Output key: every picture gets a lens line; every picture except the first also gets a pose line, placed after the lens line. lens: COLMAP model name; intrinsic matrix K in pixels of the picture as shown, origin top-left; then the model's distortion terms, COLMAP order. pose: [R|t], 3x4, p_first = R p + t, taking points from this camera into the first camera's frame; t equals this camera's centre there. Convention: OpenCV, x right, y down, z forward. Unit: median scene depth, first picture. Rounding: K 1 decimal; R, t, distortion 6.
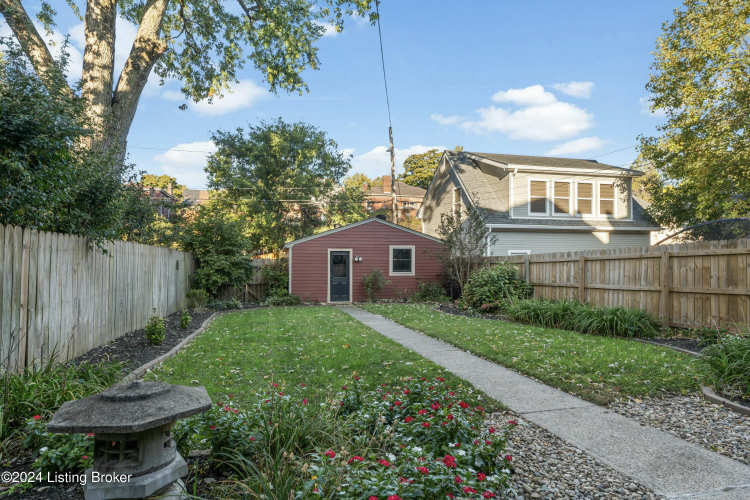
lens RADIAL K [[419.4, 0, 375.0], [0, 419.4, 253.6], [0, 0, 1]] dist [0.000212, 0.001531]
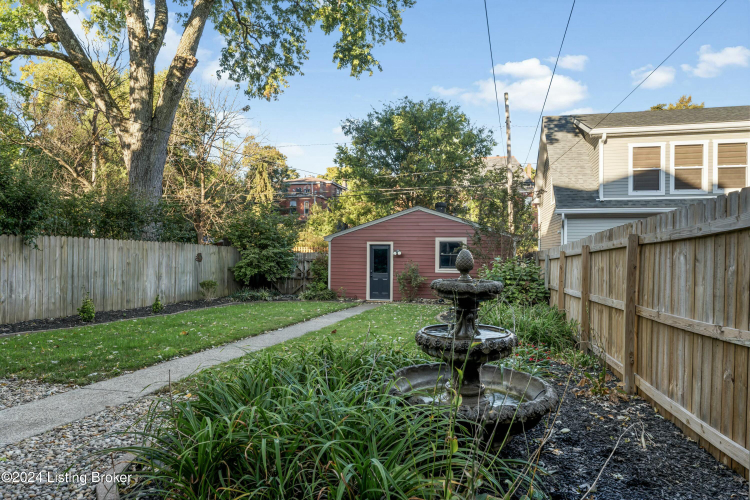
lens RADIAL K [[491.3, 0, 377.1], [0, 491.3, 249.9], [0, 0, 1]] dist [0.000348, 0.000154]
pose [[0.894487, 0.002348, -0.447089, 0.376561], [0.000502, 0.999980, 0.006255, -0.000498], [0.447095, -0.005819, 0.894468, 0.038007]]
